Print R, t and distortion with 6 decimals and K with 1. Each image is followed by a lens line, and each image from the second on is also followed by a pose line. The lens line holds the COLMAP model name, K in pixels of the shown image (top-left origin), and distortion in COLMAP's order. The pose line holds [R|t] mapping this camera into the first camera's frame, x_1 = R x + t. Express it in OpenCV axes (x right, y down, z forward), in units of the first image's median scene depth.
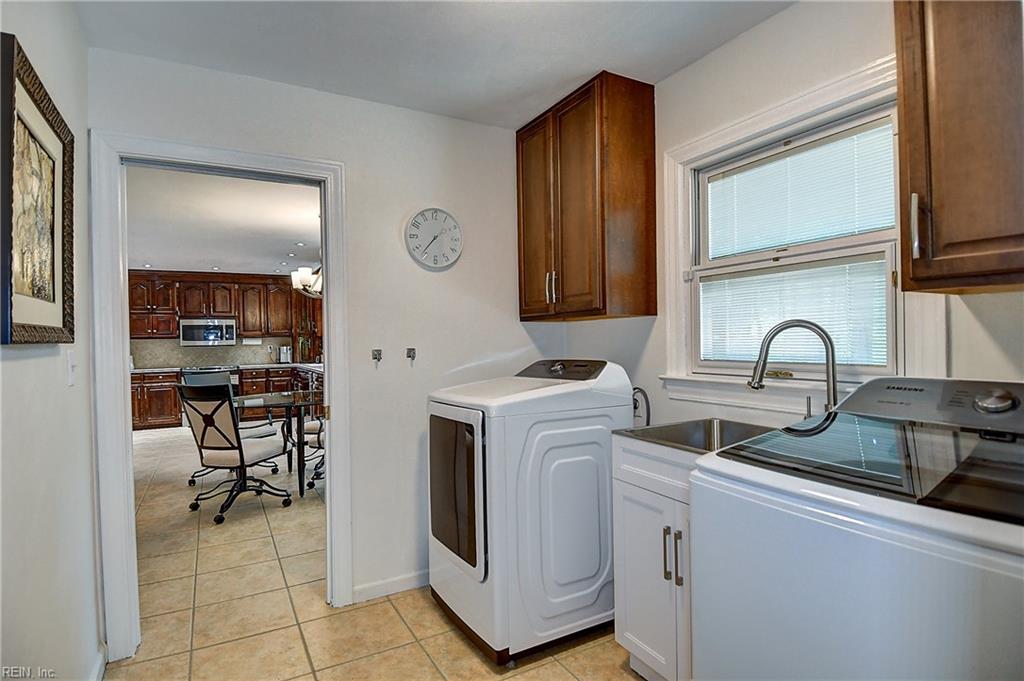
lens RADIAL K [[532.5, 0, 525.2], [0, 532.5, 342.7], [0, 0, 1]] dist [0.027211, -0.036050]
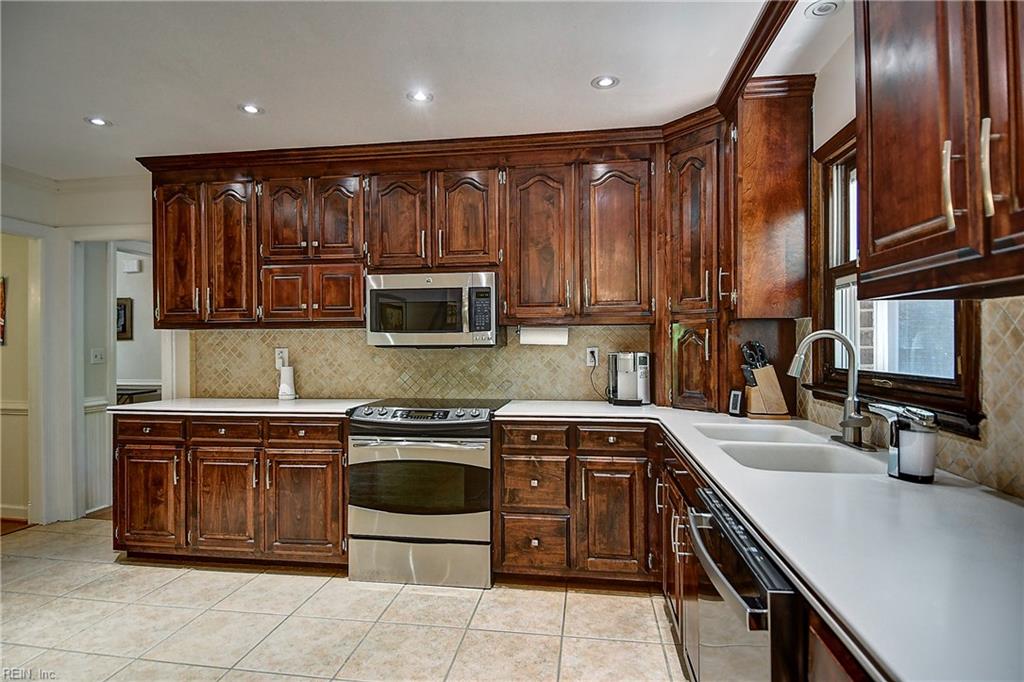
lens RADIAL K [[532.5, 0, 511.3], [0, 532.5, 342.6], [0, 0, 1]] dist [0.027211, -0.036050]
pose [[0.782358, 0.014434, -0.622662, -0.328459], [-0.012993, 0.999892, 0.006854, -0.000114], [0.622694, 0.002728, 0.782461, 0.758298]]
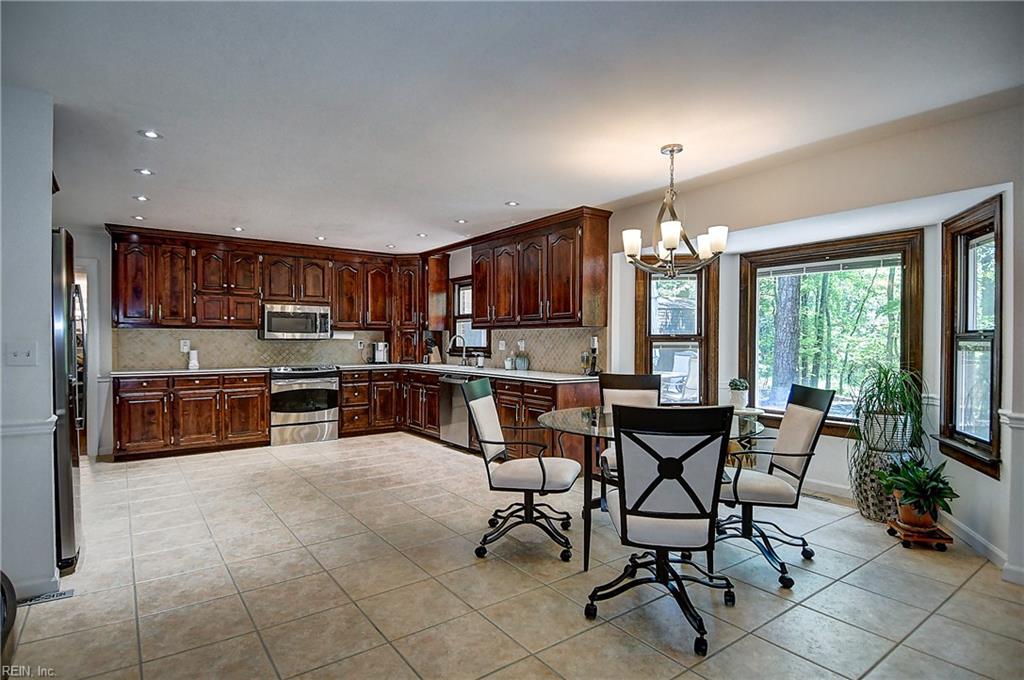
lens RADIAL K [[532.5, 0, 520.4], [0, 532.5, 345.1], [0, 0, 1]] dist [0.027211, -0.036050]
pose [[0.993445, 0.018895, 0.112737, -0.361921], [-0.019044, 0.999819, 0.000242, 0.007569], [-0.112712, -0.002387, 0.993625, 0.201162]]
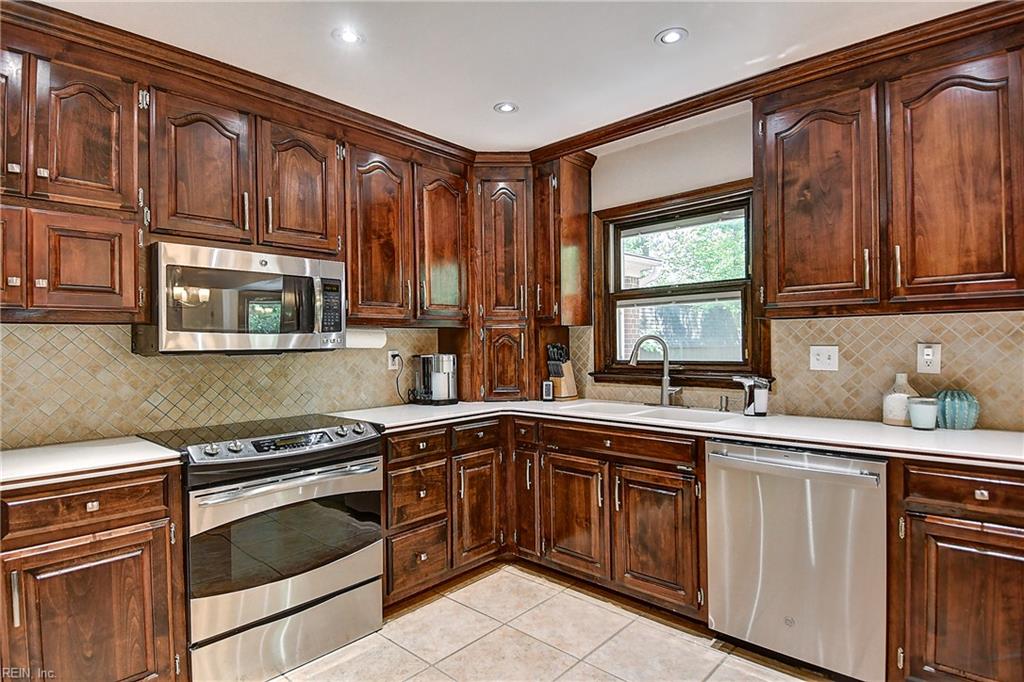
lens RADIAL K [[532.5, 0, 509.3], [0, 532.5, 344.8], [0, 0, 1]] dist [0.027211, -0.036050]
pose [[0.957288, 0.005377, 0.289087, -0.553195], [-0.002811, 0.999953, -0.009291, 0.004413], [-0.289123, 0.008081, 0.957258, 0.713707]]
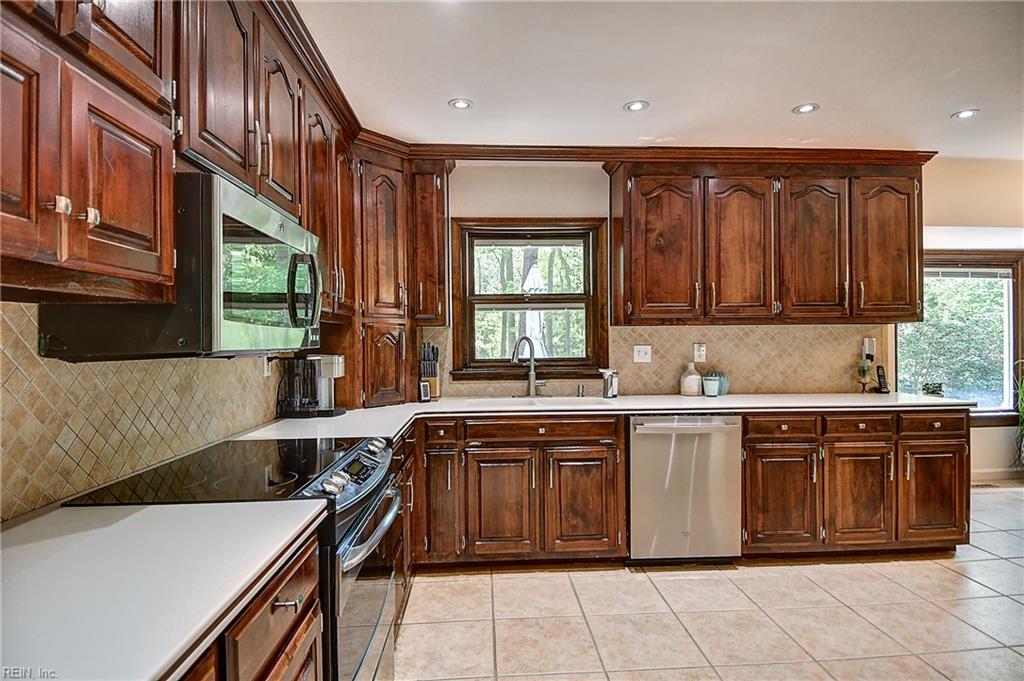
lens RADIAL K [[532.5, 0, 512.1], [0, 532.5, 345.4], [0, 0, 1]] dist [0.027211, -0.036050]
pose [[0.456668, 0.007497, 0.889606, -0.723225], [0.006124, 0.999914, -0.011570, 0.006083], [-0.889616, 0.010731, 0.456583, 0.844172]]
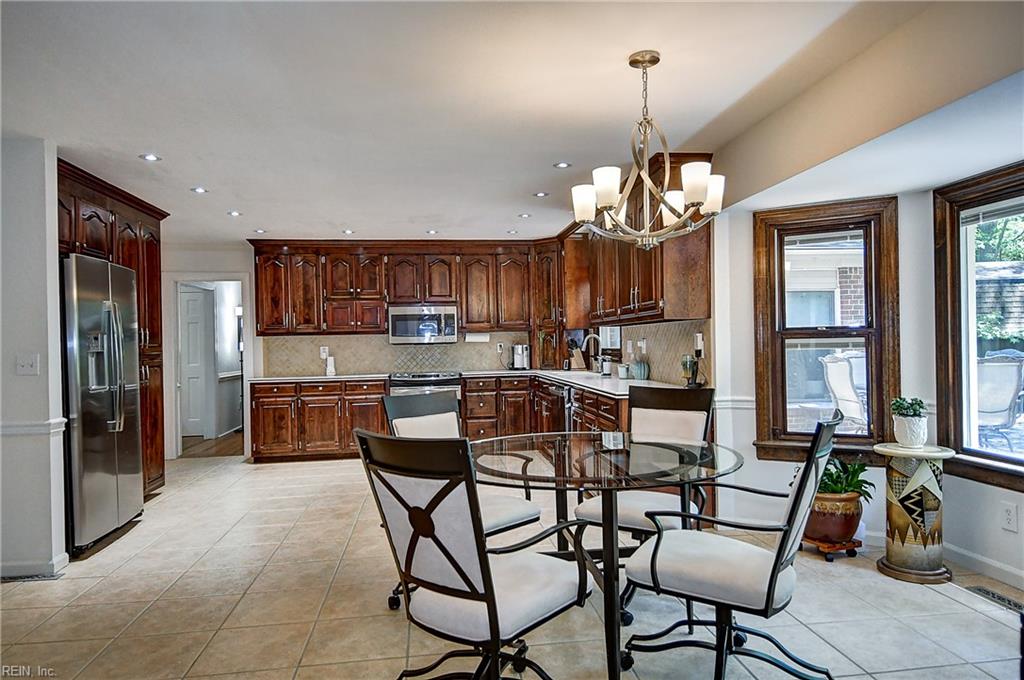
lens RADIAL K [[650.1, 0, 516.8], [0, 650.1, 339.7], [0, 0, 1]] dist [0.027884, -0.014683]
pose [[0.923925, -0.002070, -0.382569, -0.147569], [0.001015, 0.999995, -0.002959, 0.003196], [0.382573, 0.002345, 0.923922, 0.251520]]
